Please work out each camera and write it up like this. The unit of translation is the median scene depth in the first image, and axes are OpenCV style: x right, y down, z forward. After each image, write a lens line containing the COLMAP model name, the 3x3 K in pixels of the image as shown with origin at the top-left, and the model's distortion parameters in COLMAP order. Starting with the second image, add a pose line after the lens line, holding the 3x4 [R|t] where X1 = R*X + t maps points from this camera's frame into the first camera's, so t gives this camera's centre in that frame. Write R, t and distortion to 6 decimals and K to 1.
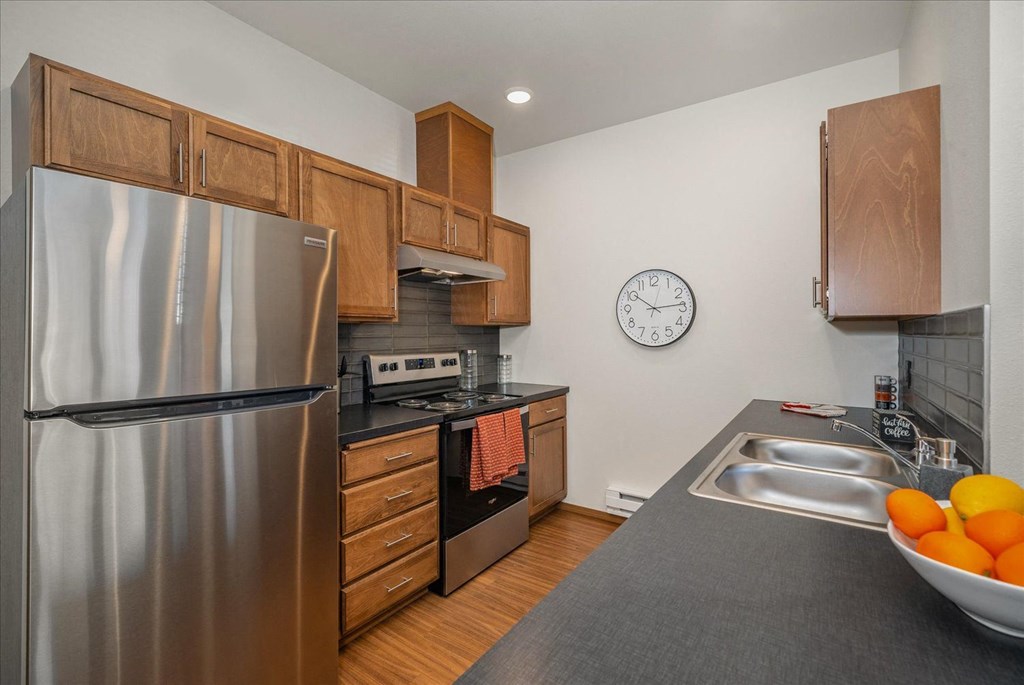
lens RADIAL K [[449.7, 0, 514.7], [0, 449.7, 337.5], [0, 0, 1]] dist [0.003998, -0.000185]
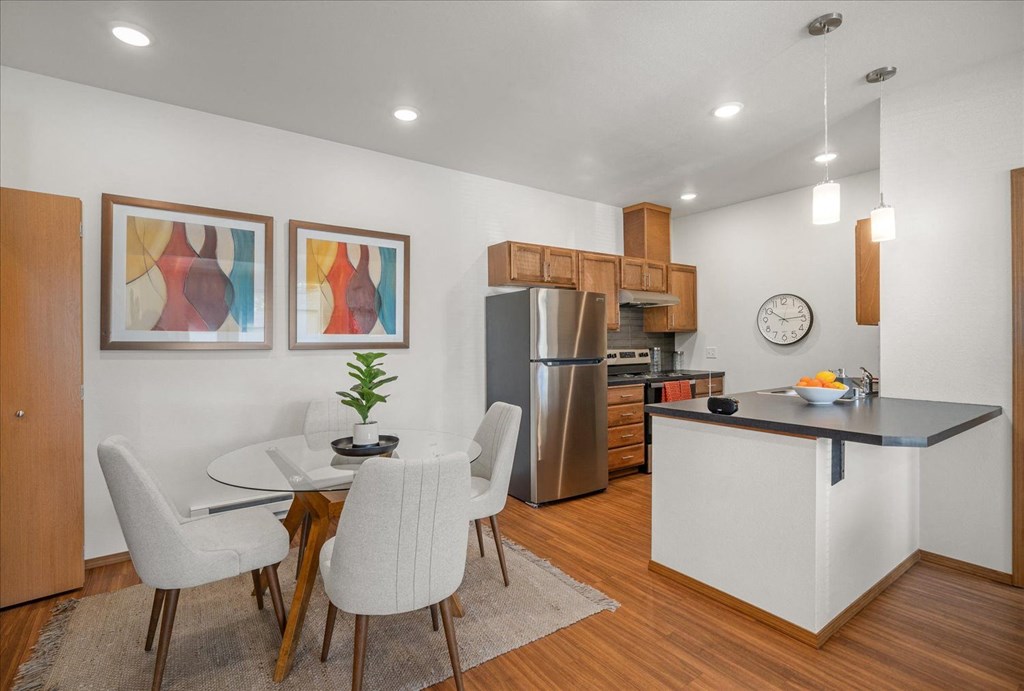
lens RADIAL K [[470.6, 0, 501.1], [0, 470.6, 346.2], [0, 0, 1]] dist [0.001541, 0.000511]
pose [[0.932931, -0.003915, -0.360034, -0.011591], [0.004397, 0.999990, 0.000519, 0.022528], [0.360028, -0.002067, 0.932939, -0.891285]]
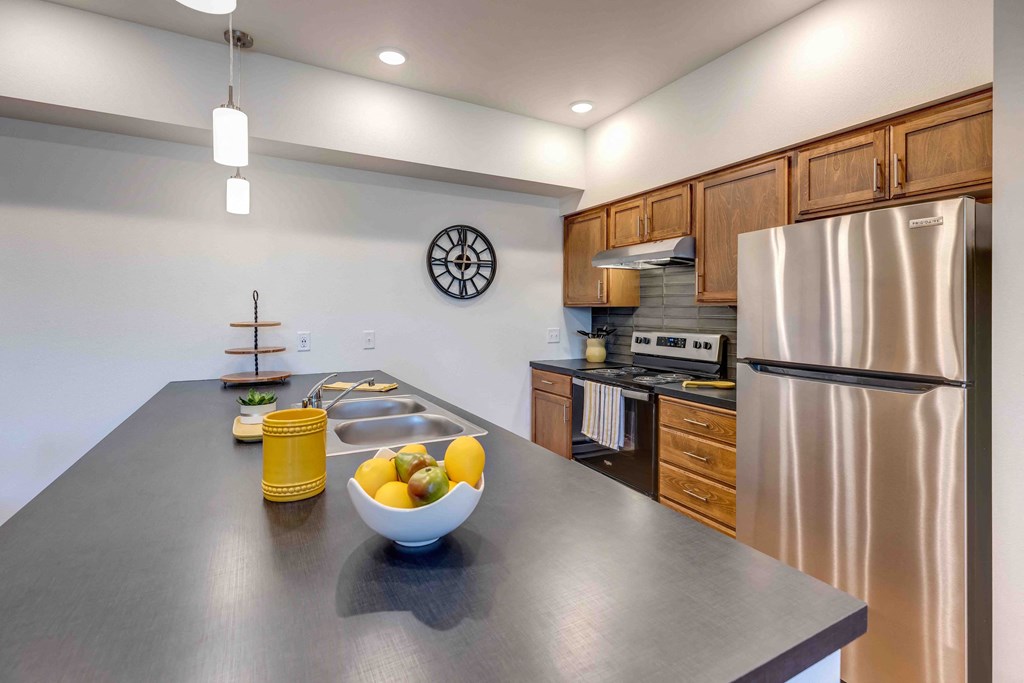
lens RADIAL K [[449.7, 0, 506.3], [0, 449.7, 302.9], [0, 0, 1]] dist [0.003998, -0.000185]
pose [[-0.452248, -0.007784, -0.891858, 0.985678], [-0.000013, 0.999962, -0.008722, -0.029114], [0.891892, -0.003933, -0.452231, 1.169192]]
